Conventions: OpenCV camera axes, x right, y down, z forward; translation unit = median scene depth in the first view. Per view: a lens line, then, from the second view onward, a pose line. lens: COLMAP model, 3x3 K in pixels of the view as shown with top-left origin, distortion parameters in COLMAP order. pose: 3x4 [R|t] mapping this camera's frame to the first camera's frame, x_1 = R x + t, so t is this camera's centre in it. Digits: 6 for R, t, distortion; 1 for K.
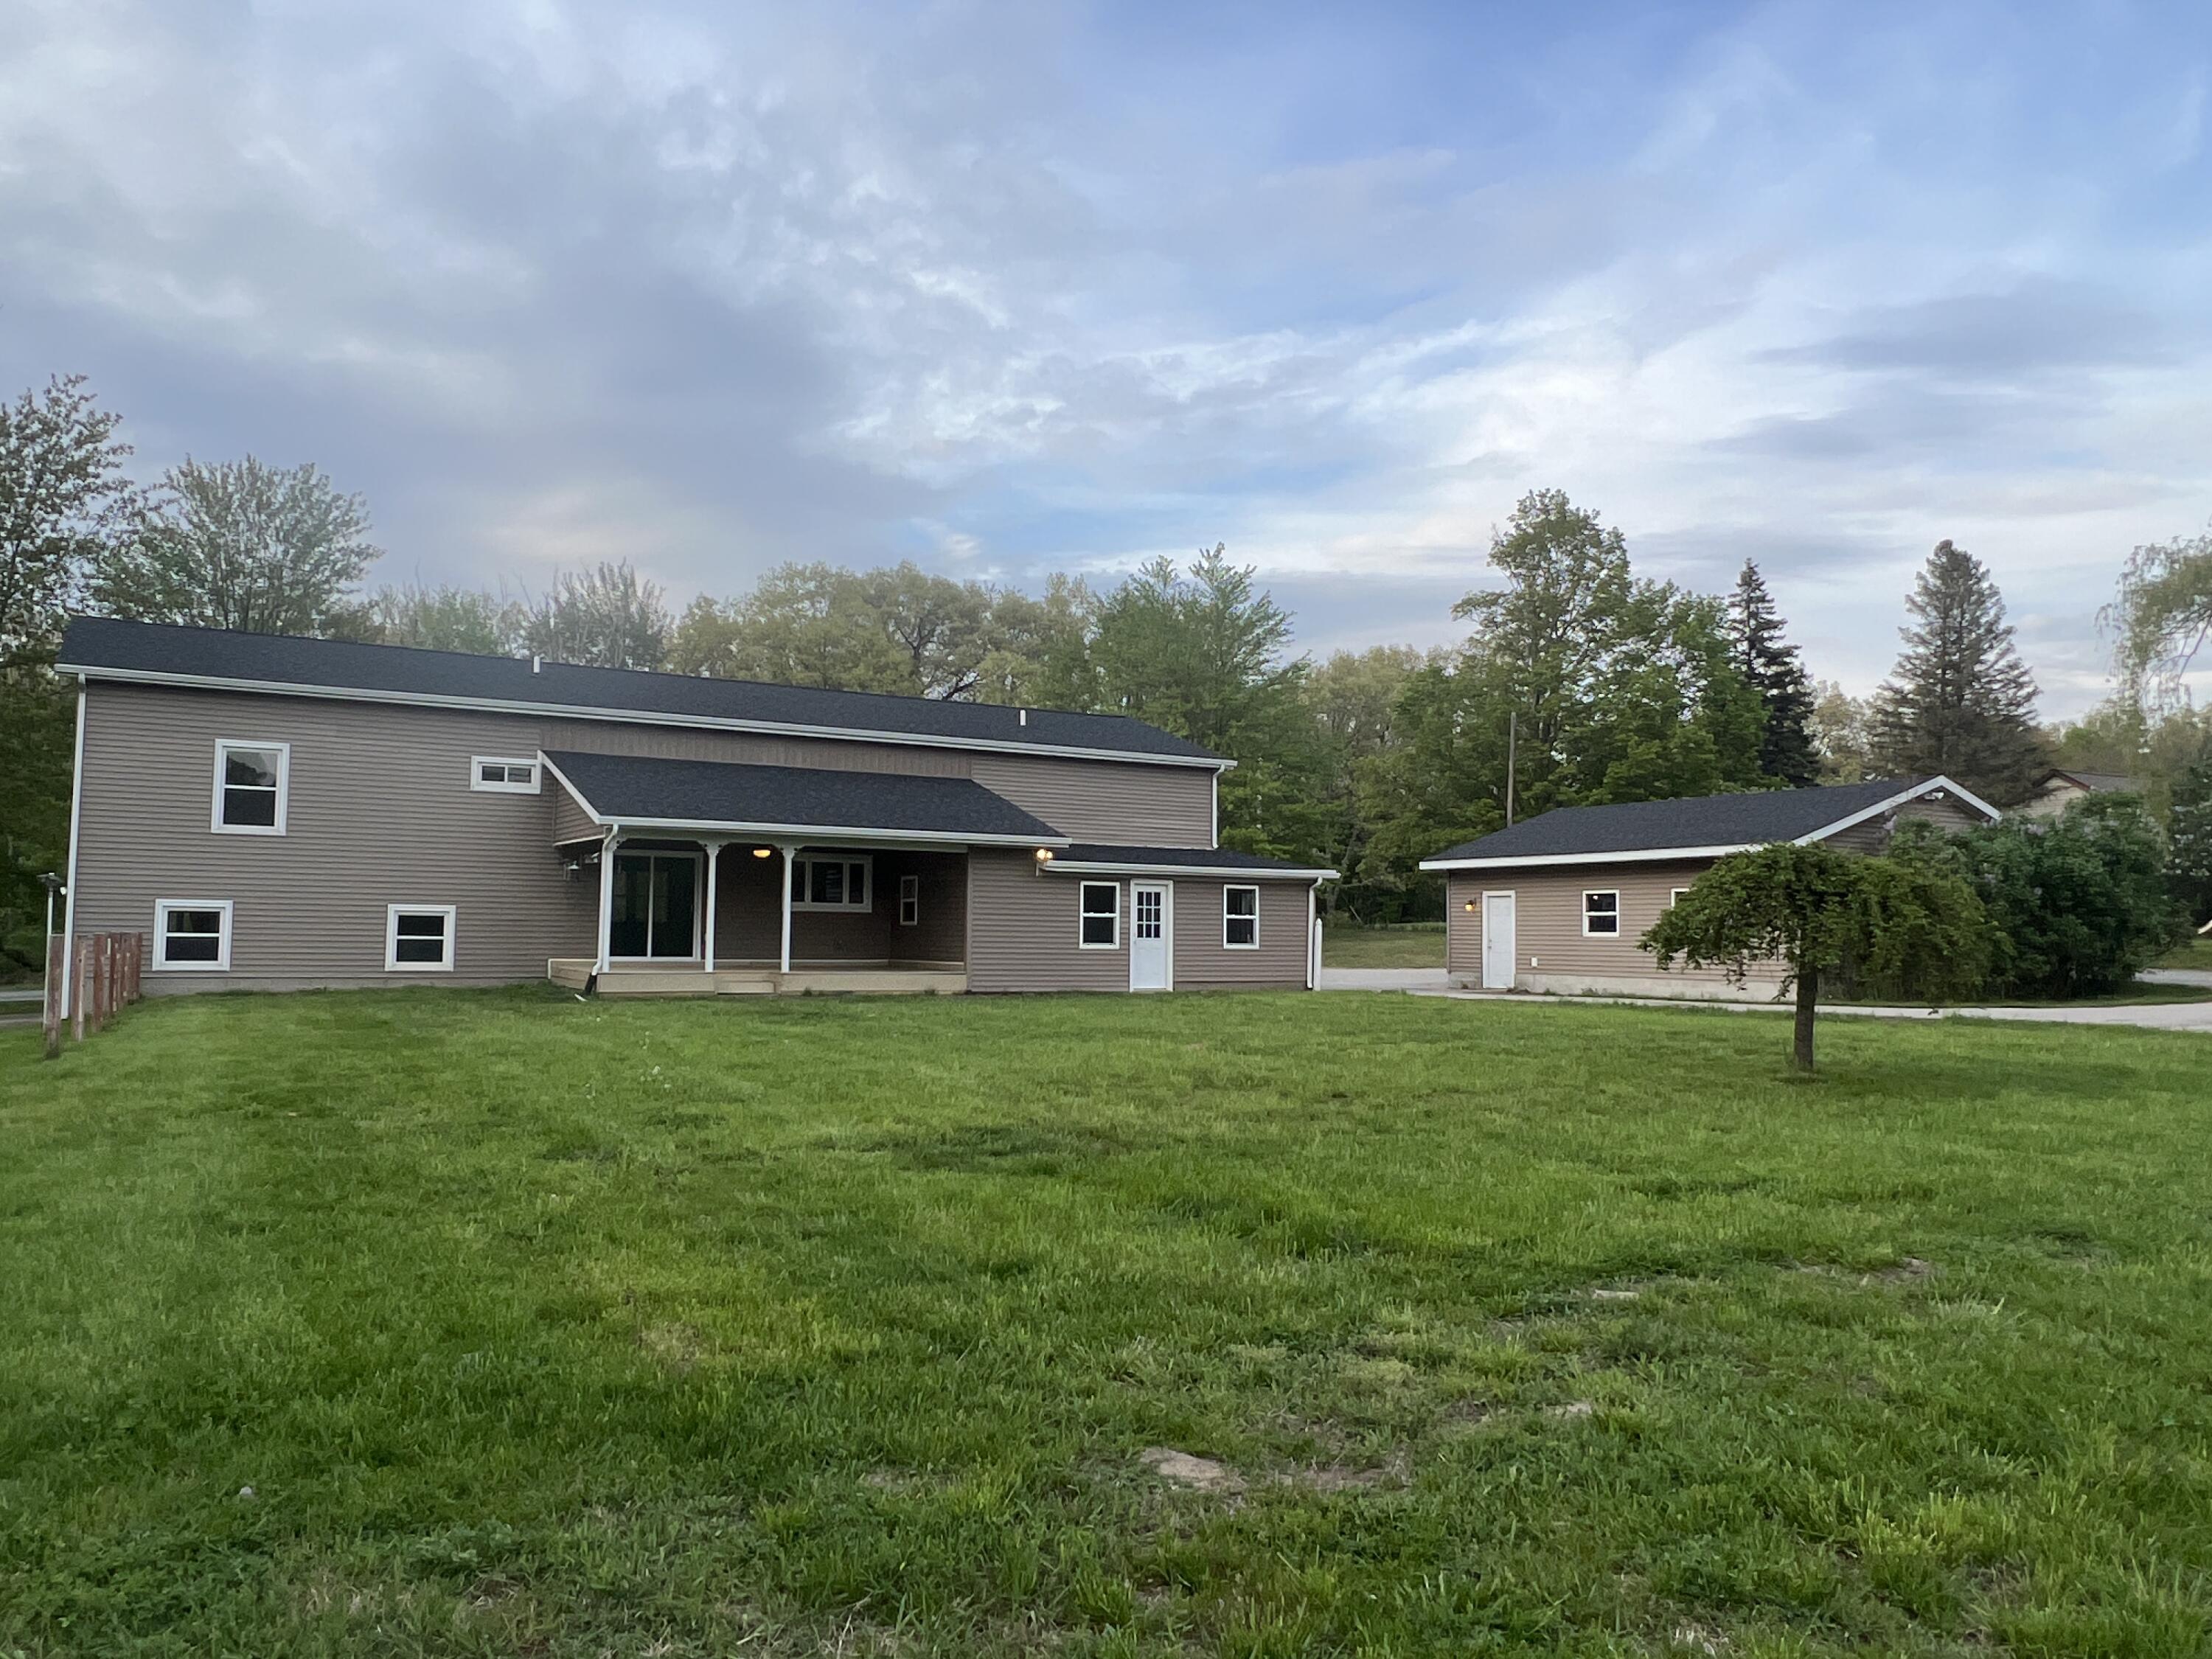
lens RADIAL K [[1556.7, 0, 1102.2], [0, 1556.7, 836.3], [0, 0, 1]] dist [0.012347, -0.000603]
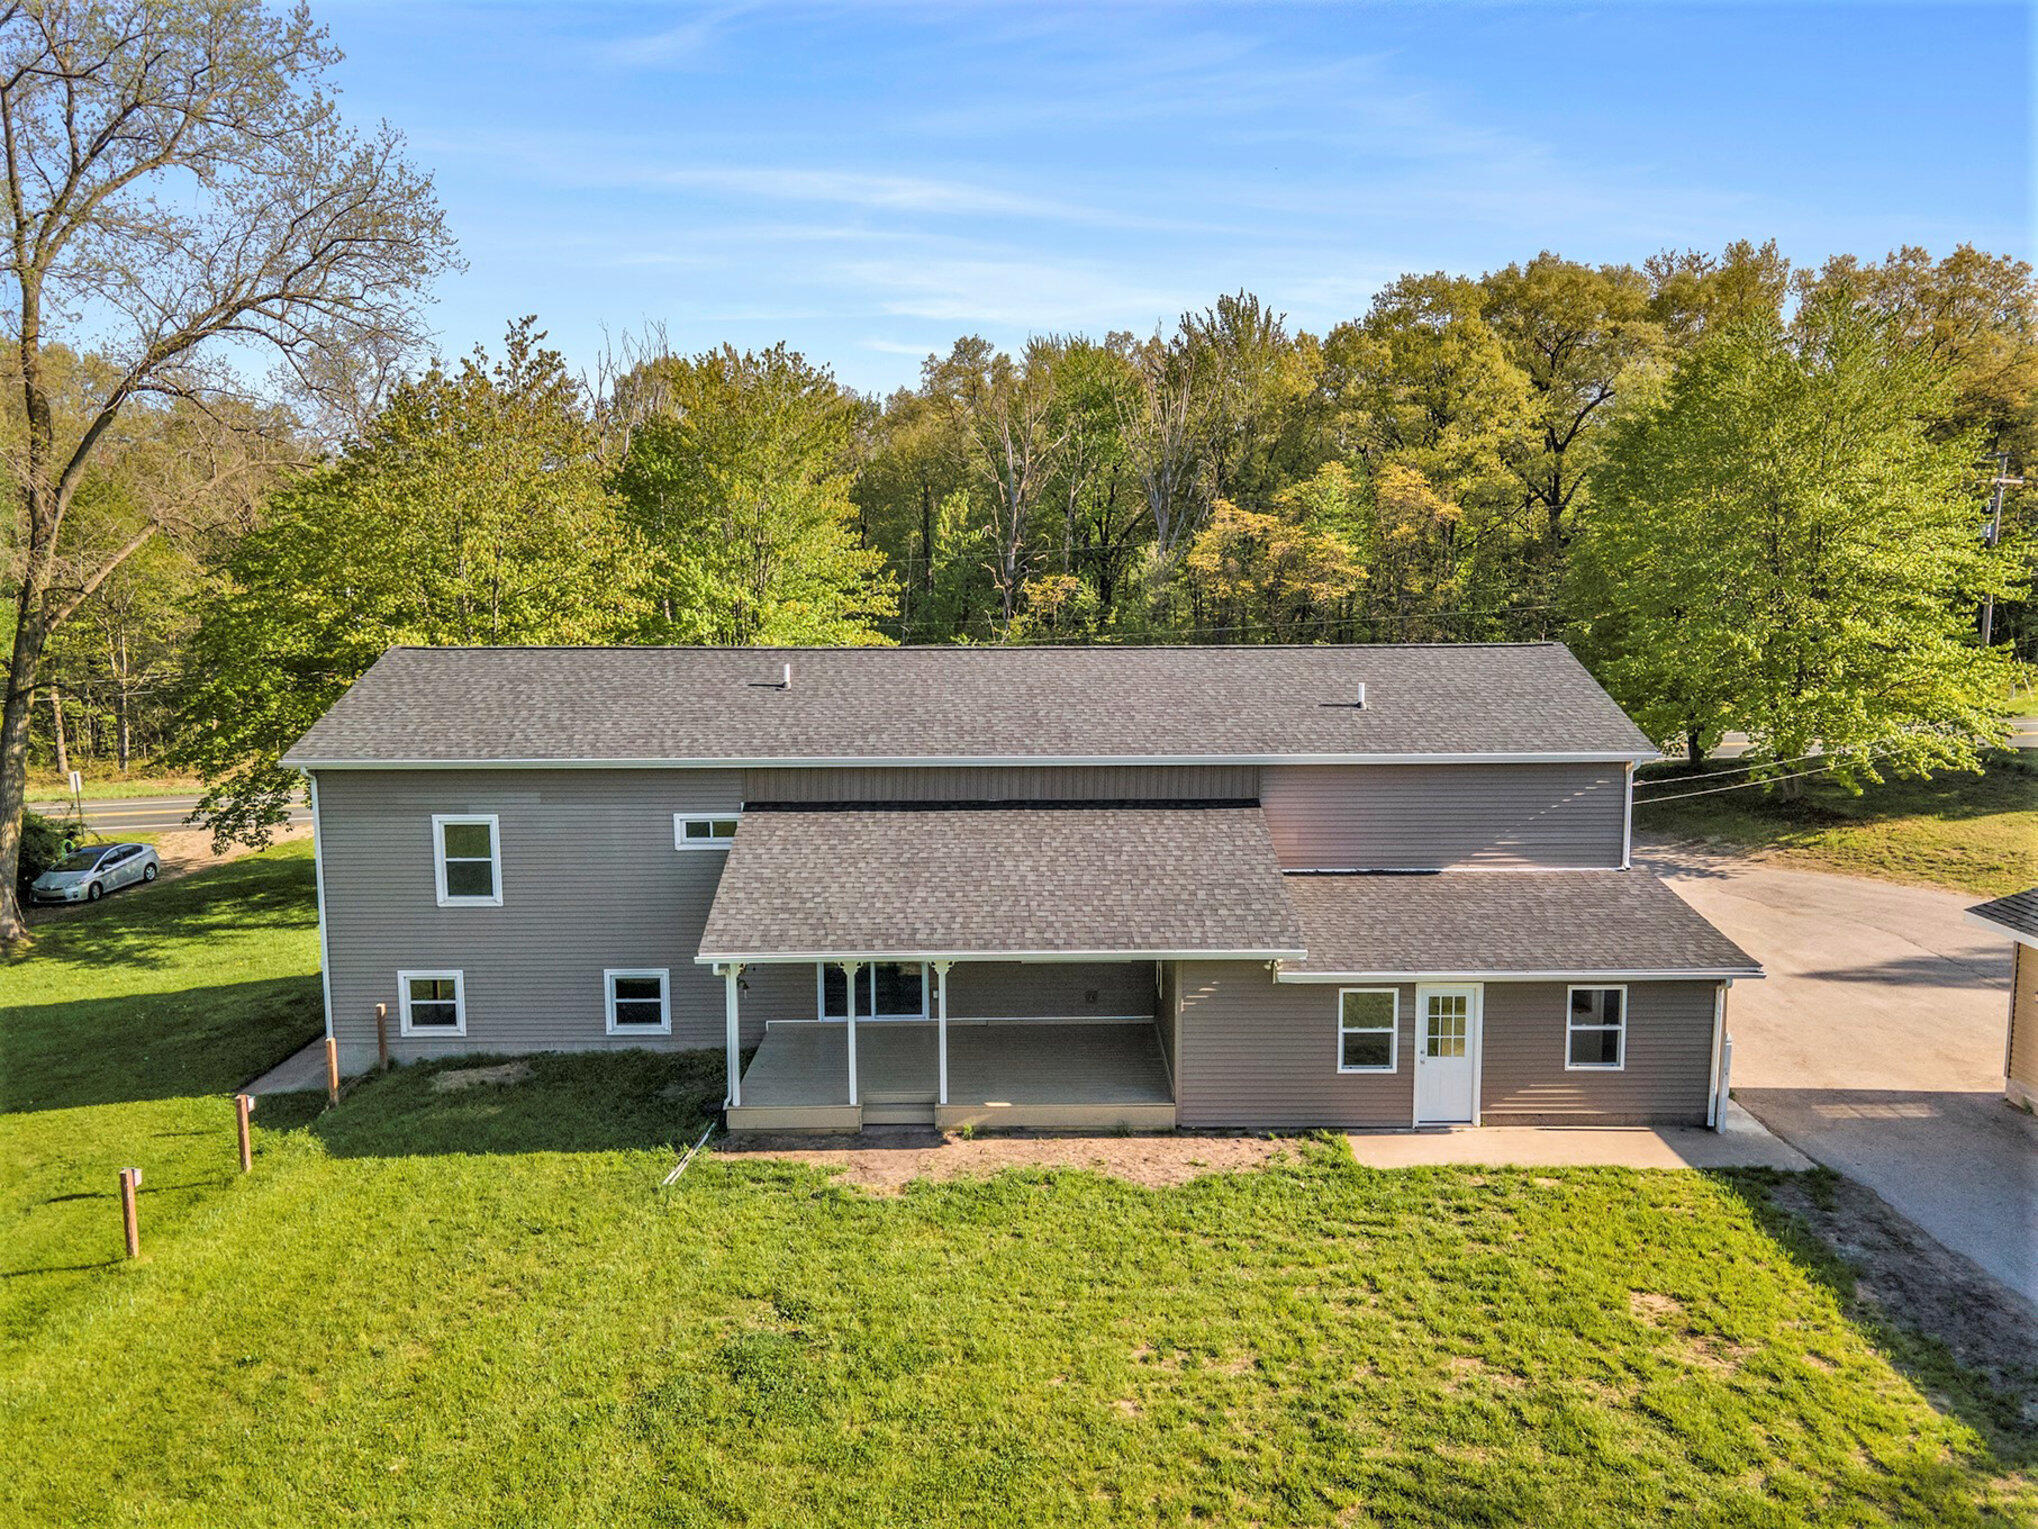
lens RADIAL K [[1463.5, 0, 1038.5], [0, 1463.5, 759.6], [0, 0, 1]] dist [0.046172, 0.002862]
pose [[0.873972, 0.047972, -0.483602, 0.212968], [0.041588, 0.984082, 0.172778, -0.225771], [0.484193, -0.171115, 0.858066, 0.349785]]
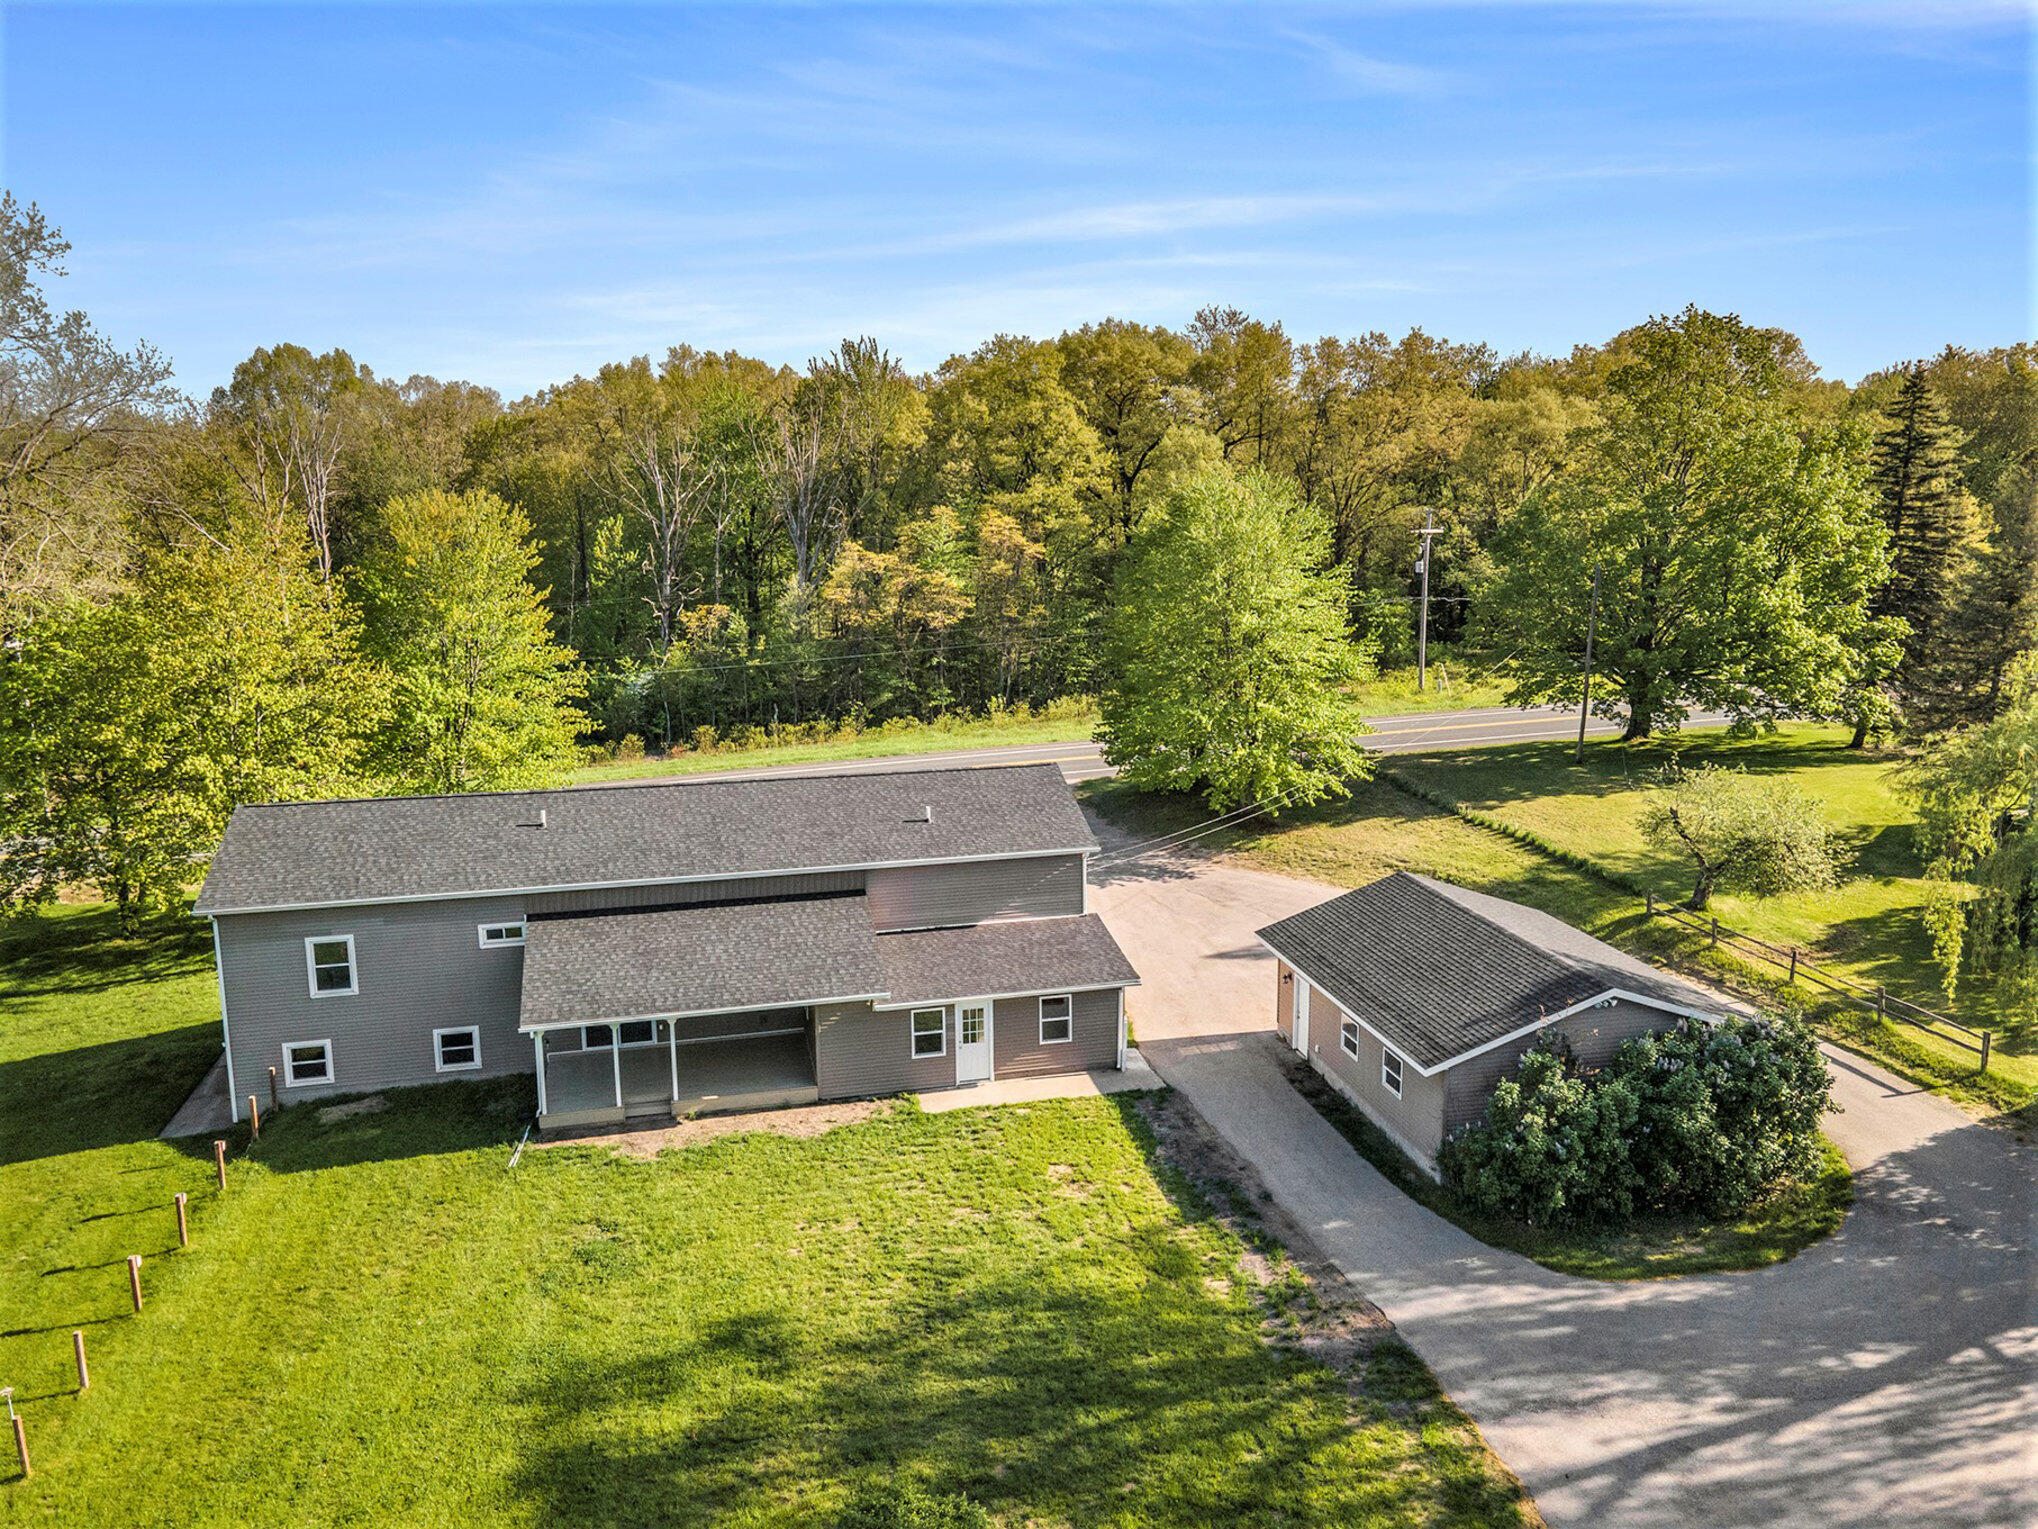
lens RADIAL K [[1463.5, 0, 1025.4], [0, 1463.5, 758.1], [0, 0, 1]] dist [0.046172, 0.002862]
pose [[0.961721, 0.031441, -0.272222, 0.435073], [0.034241, 0.971823, 0.233210, -0.493005], [0.271884, -0.233604, 0.933546, -0.084586]]
